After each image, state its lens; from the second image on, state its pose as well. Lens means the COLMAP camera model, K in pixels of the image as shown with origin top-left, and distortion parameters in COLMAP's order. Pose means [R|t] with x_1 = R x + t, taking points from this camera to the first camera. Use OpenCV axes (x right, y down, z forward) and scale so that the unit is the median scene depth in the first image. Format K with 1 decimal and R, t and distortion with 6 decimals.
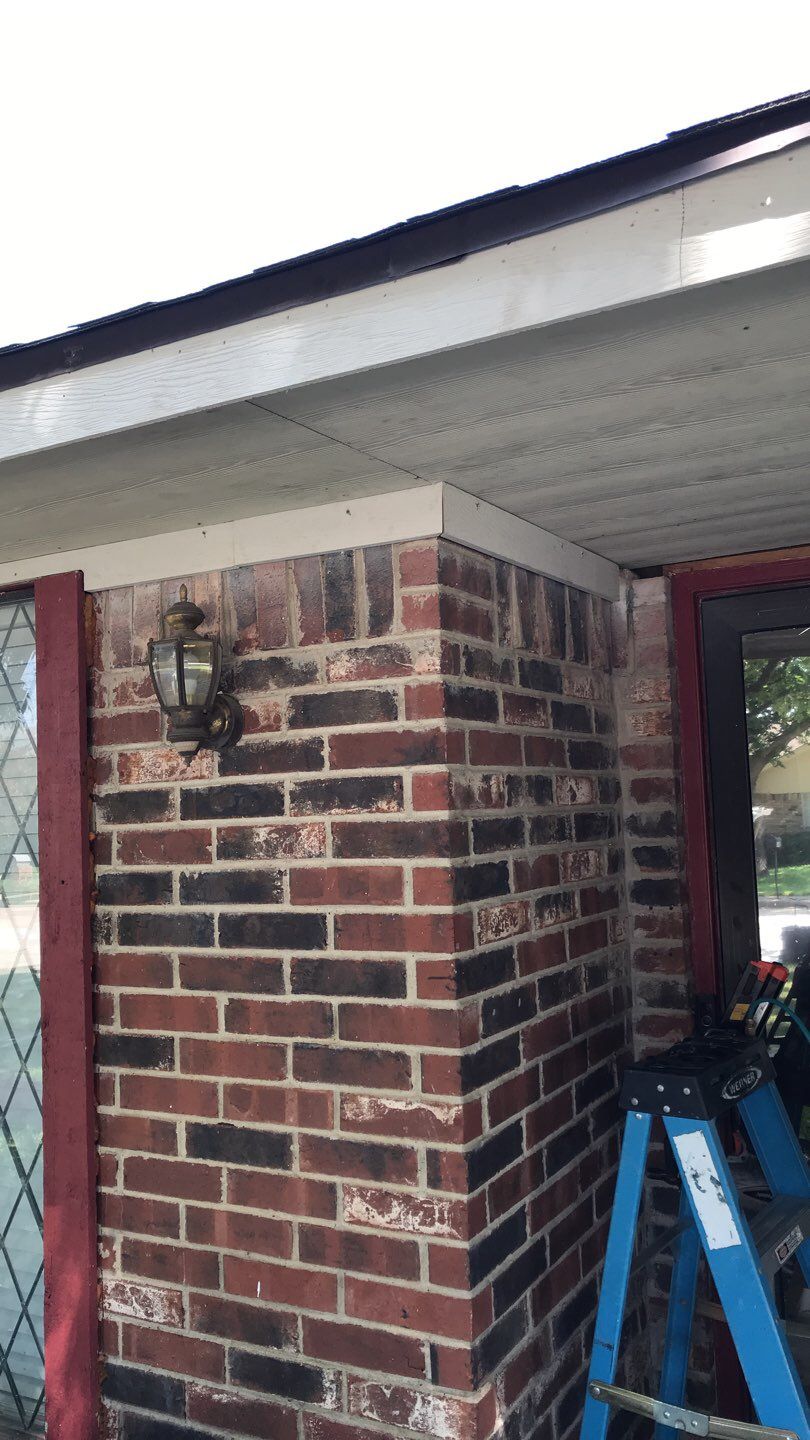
lens RADIAL K [[1192.3, 0, 405.9], [0, 1192.3, 697.3], [0, 0, 1]] dist [0.042340, -0.086121]
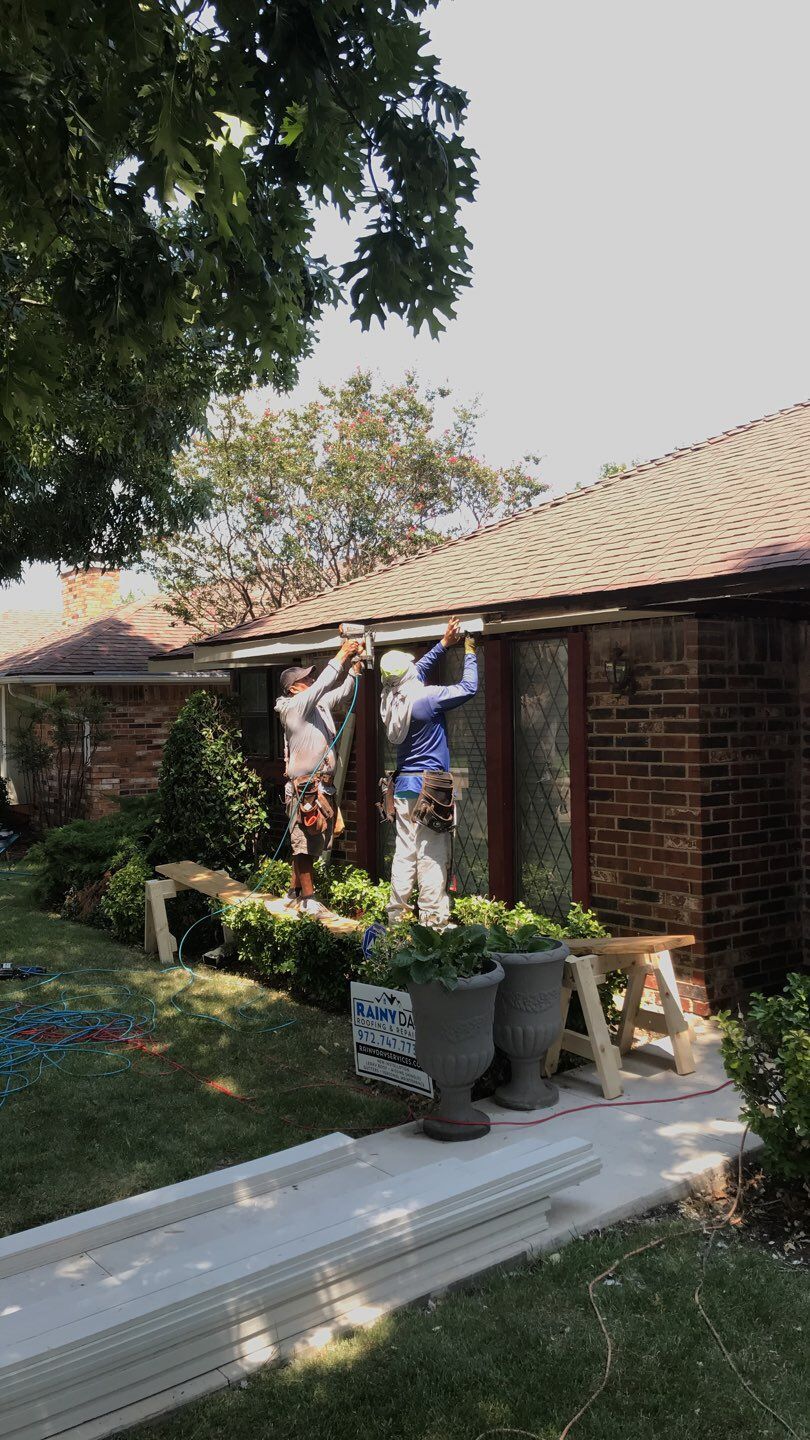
lens RADIAL K [[1192.3, 0, 405.9], [0, 1192.3, 697.3], [0, 0, 1]] dist [0.042340, -0.086121]
pose [[0.920657, 0.021899, -0.389759, 0.511628], [0.013213, 0.996105, 0.087179, -0.227953], [0.390150, -0.085412, 0.916781, -2.022776]]
